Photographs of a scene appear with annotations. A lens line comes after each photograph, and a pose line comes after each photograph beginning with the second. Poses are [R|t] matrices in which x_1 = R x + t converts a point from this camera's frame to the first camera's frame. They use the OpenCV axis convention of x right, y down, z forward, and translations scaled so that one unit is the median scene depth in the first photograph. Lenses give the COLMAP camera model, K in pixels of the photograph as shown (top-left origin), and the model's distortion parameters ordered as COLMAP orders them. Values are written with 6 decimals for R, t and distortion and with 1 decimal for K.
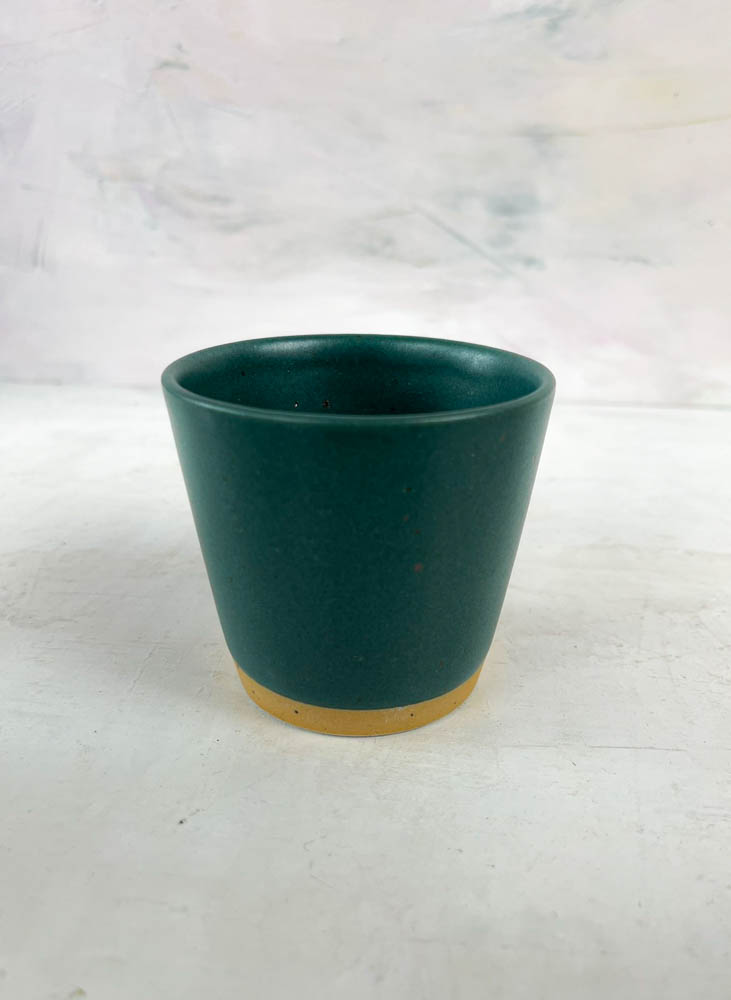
lens RADIAL K [[809.4, 0, 387.2], [0, 809.4, 508.8], [0, 0, 1]] dist [-0.000369, -0.002257]
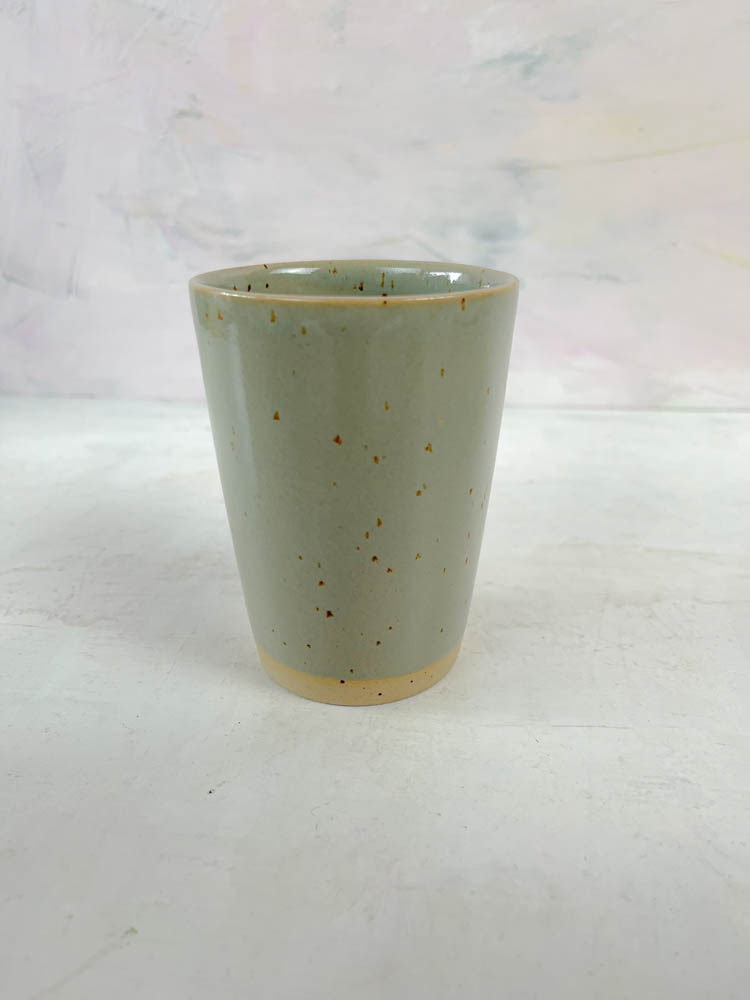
lens RADIAL K [[754.1, 0, 375.0], [0, 754.1, 500.0], [0, 0, 1]] dist [0.001604, 0.000282]
pose [[0.999613, -0.014937, -0.023489, 0.010063], [0.015246, 0.999799, 0.013050, -0.024269], [0.023289, -0.013404, 0.999639, -0.047203]]
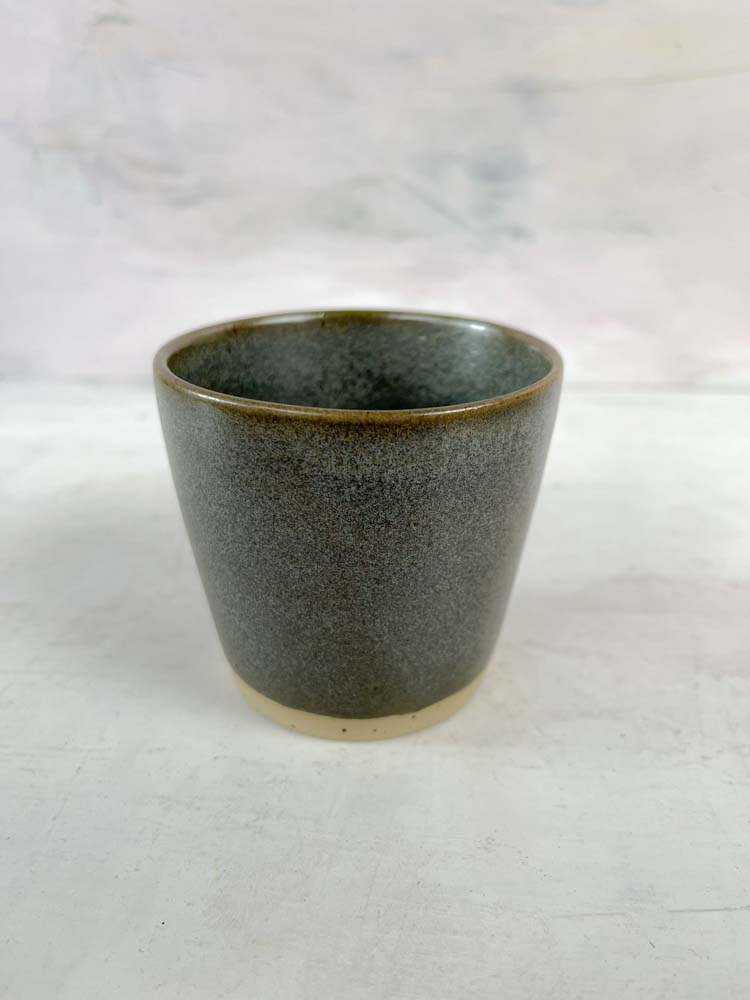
lens RADIAL K [[779.4, 0, 375.0], [0, 779.4, 500.0], [0, 0, 1]] dist [-0.005519, -0.012817]
pose [[0.999412, -0.026290, 0.022022, -0.010574], [0.025389, 0.998867, 0.040239, -0.051488], [-0.023055, -0.039656, 0.998947, 0.136840]]
